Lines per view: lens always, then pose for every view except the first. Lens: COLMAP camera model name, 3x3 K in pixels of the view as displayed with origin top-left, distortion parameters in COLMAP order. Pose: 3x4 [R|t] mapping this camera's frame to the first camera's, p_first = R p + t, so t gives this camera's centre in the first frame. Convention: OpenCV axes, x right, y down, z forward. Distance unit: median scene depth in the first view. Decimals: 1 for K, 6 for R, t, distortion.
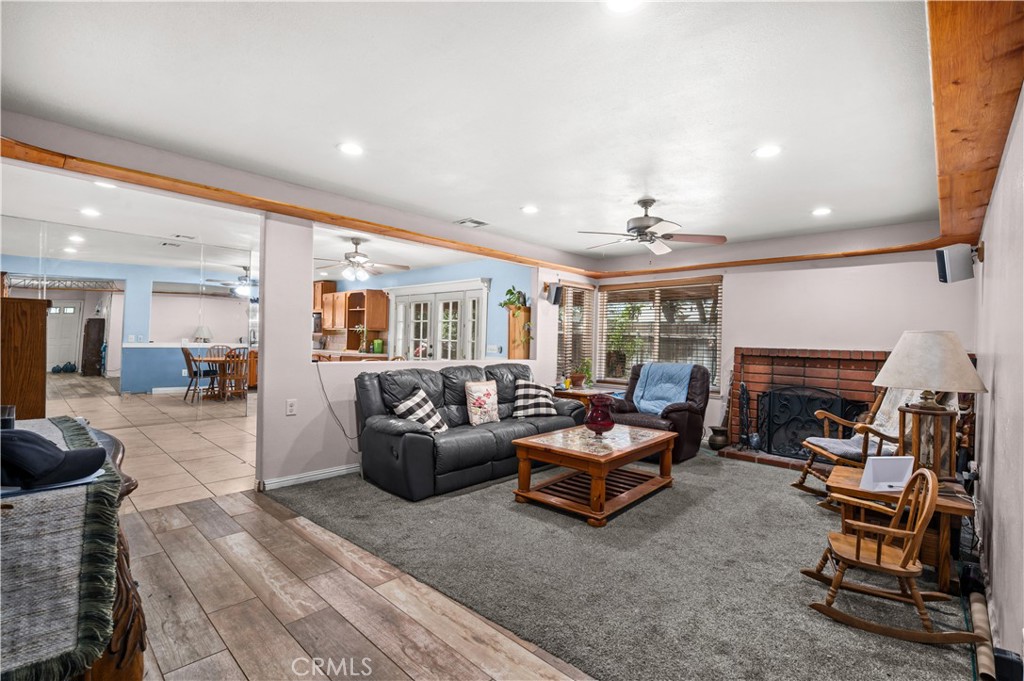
lens RADIAL K [[460.3, 0, 513.3], [0, 460.3, 350.6], [0, 0, 1]] dist [0.014348, 0.000173]
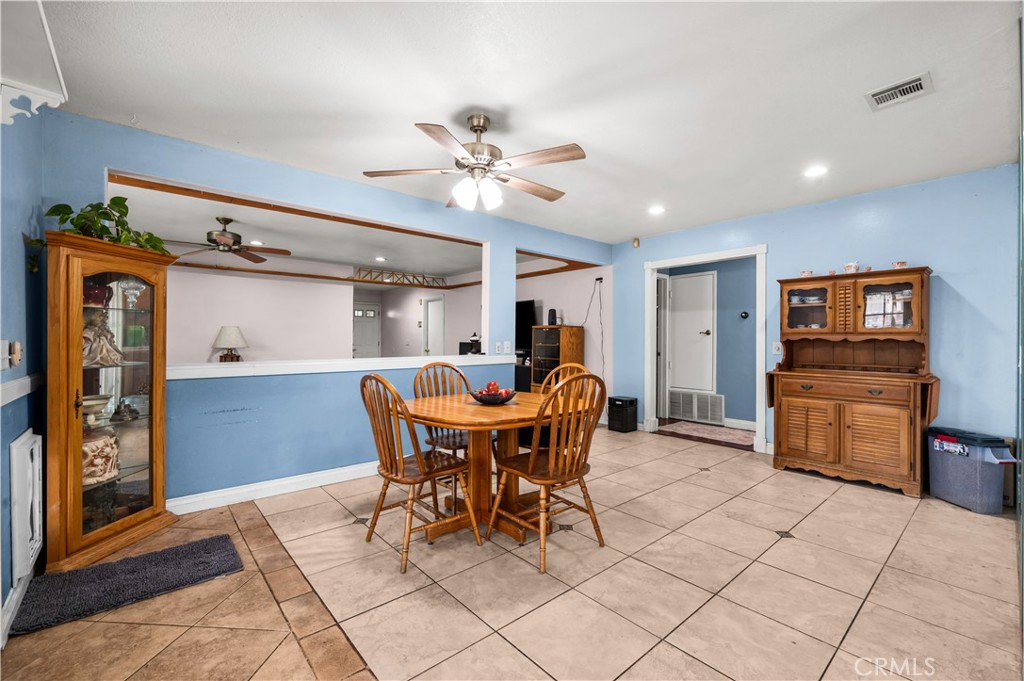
lens RADIAL K [[434.5, 0, 515.5], [0, 434.5, 339.4], [0, 0, 1]] dist [-0.001146, -0.000319]
pose [[-0.994417, -0.031836, 0.100605, -0.342087], [-0.029531, 0.999268, 0.024321, -0.025149], [-0.101305, 0.021214, -0.994629, 1.146714]]
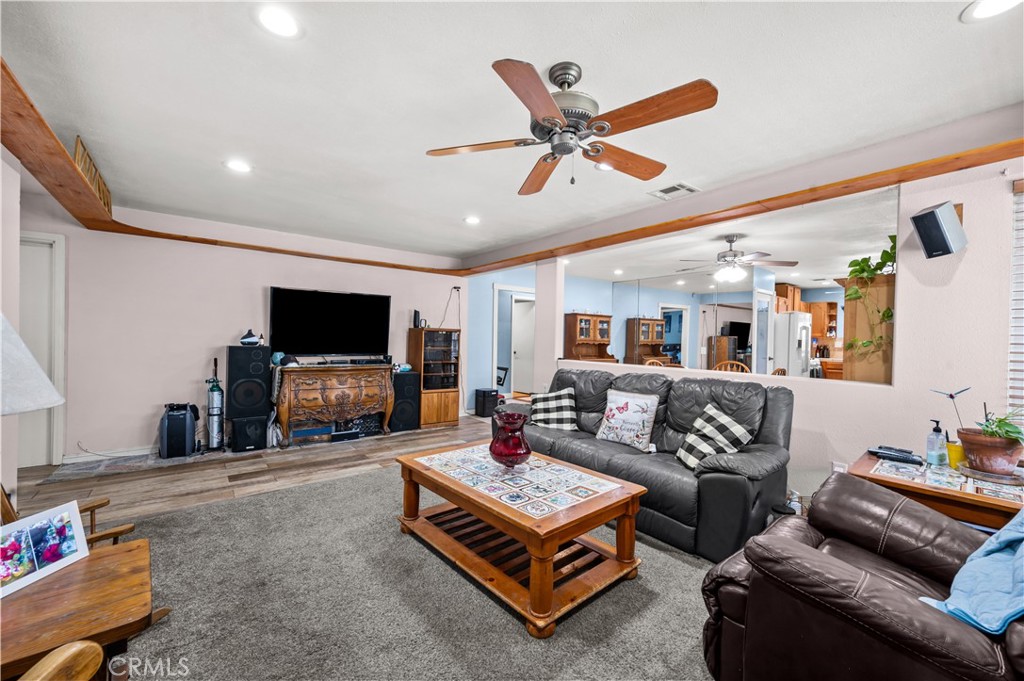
lens RADIAL K [[411.4, 0, 512.0], [0, 411.4, 340.5], [0, 0, 1]] dist [0.001998, 0.000152]
pose [[-0.143695, -0.025553, -0.989292, 0.419488], [-0.042532, 0.998902, -0.019624, -0.000903], [0.988708, 0.039257, -0.144624, 0.555490]]
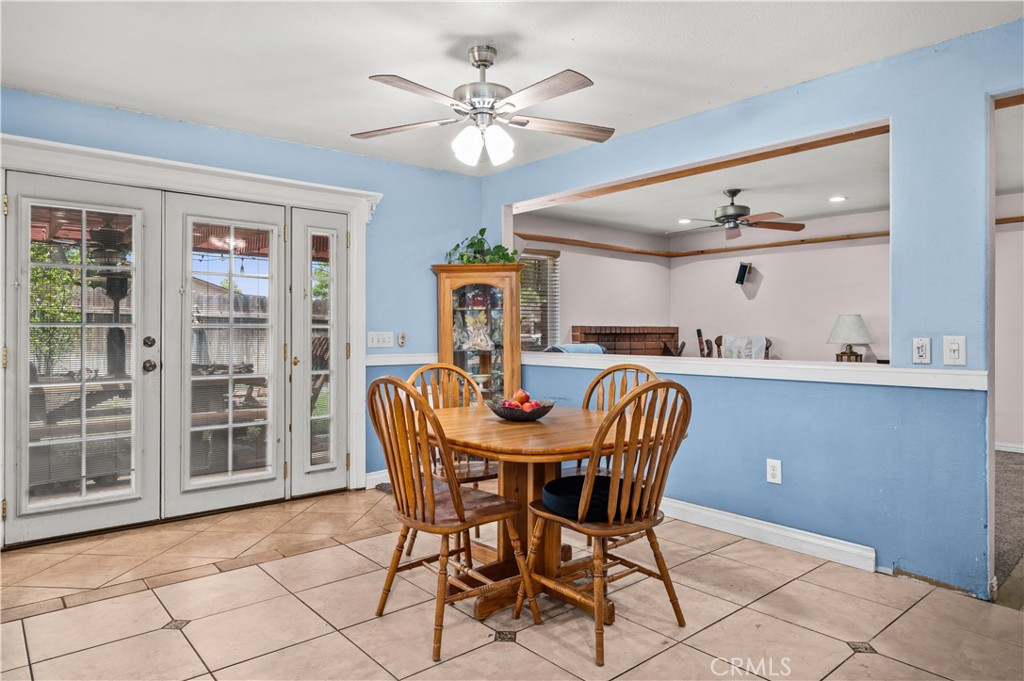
lens RADIAL K [[630.3, 0, 512.5], [0, 630.3, 327.6], [0, 0, 1]] dist [-0.001666, -0.000157]
pose [[0.107946, -0.022252, 0.993908, -0.672714], [0.023389, 0.999530, 0.019837, -0.025044], [-0.993882, 0.021105, 0.108416, 0.739073]]
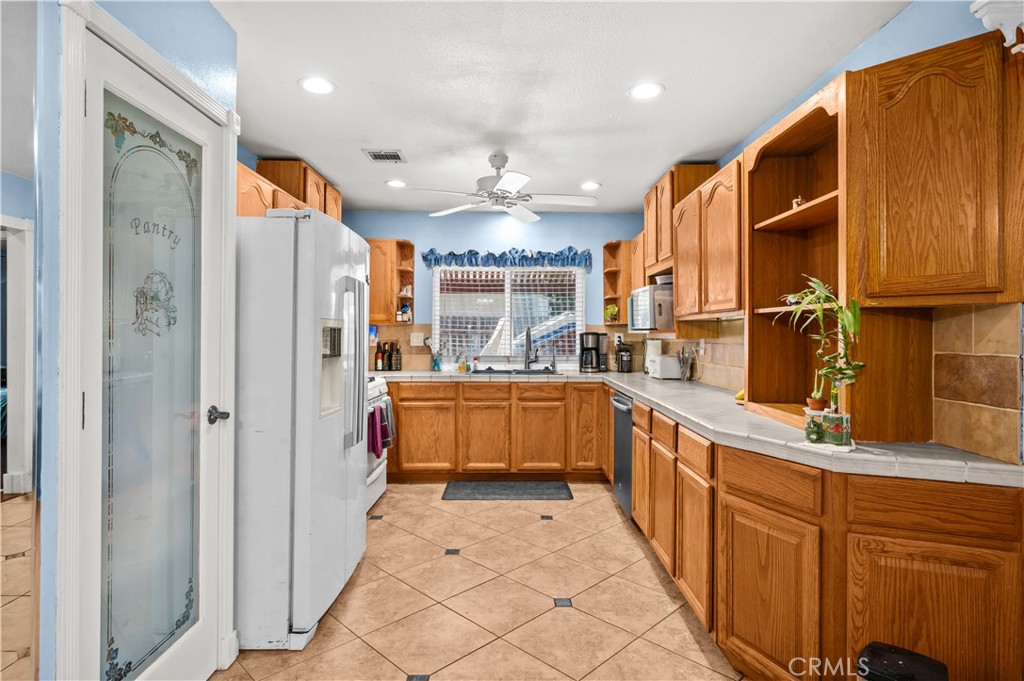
lens RADIAL K [[543.2, 0, 515.1], [0, 543.2, 331.8], [0, 0, 1]] dist [-0.001668, 0.000081]
pose [[0.689228, -0.032203, -0.723829, -0.313373], [0.002721, 0.999120, -0.041859, -0.033229], [0.724540, 0.026881, 0.688709, 0.932432]]
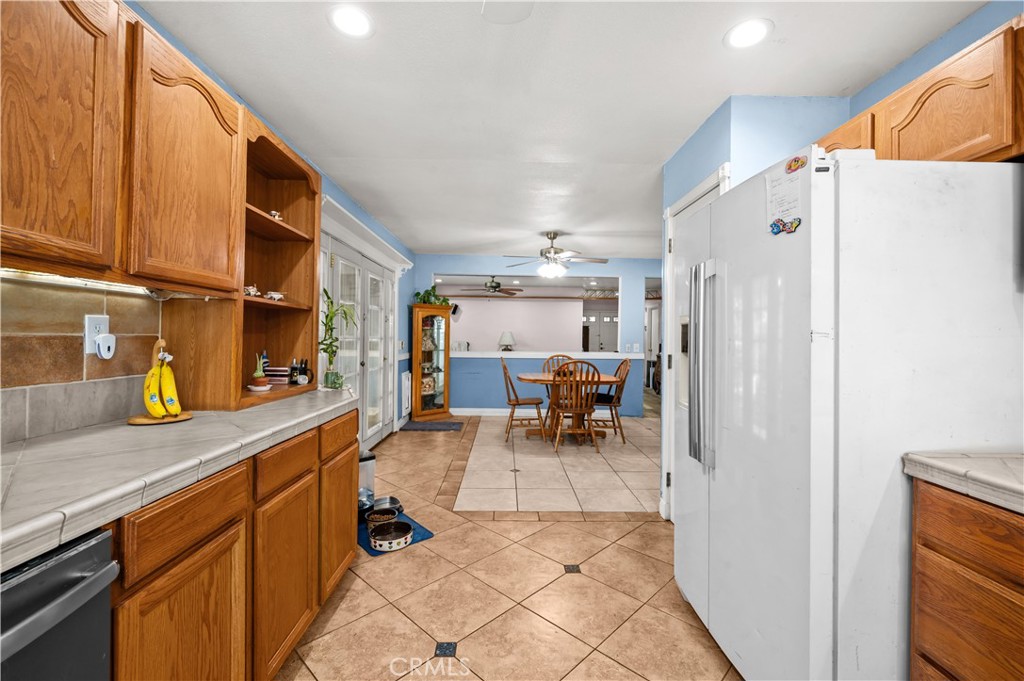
lens RADIAL K [[434.9, 0, 512.0], [0, 434.9, 334.0], [0, 0, 1]] dist [-0.000058, -0.000013]
pose [[-0.694974, -0.032432, 0.718303, -0.739657], [-0.016005, 0.999433, 0.029639, -0.049345], [-0.718857, 0.009102, -0.695099, 1.337495]]
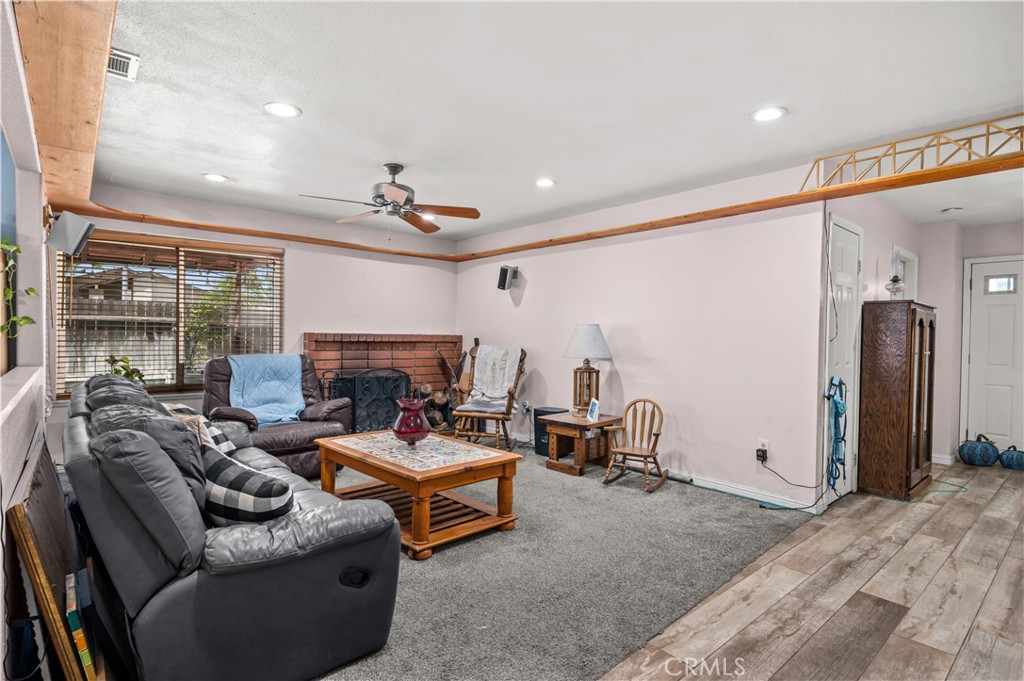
lens RADIAL K [[511.9, 0, 512.1], [0, 511.9, 342.4], [0, 0, 1]] dist [-0.003430, 0.000431]
pose [[0.105411, -0.036173, 0.993771, -0.352951], [0.009237, 0.999331, 0.035396, -0.014926], [-0.994386, 0.005448, 0.105674, 0.370793]]
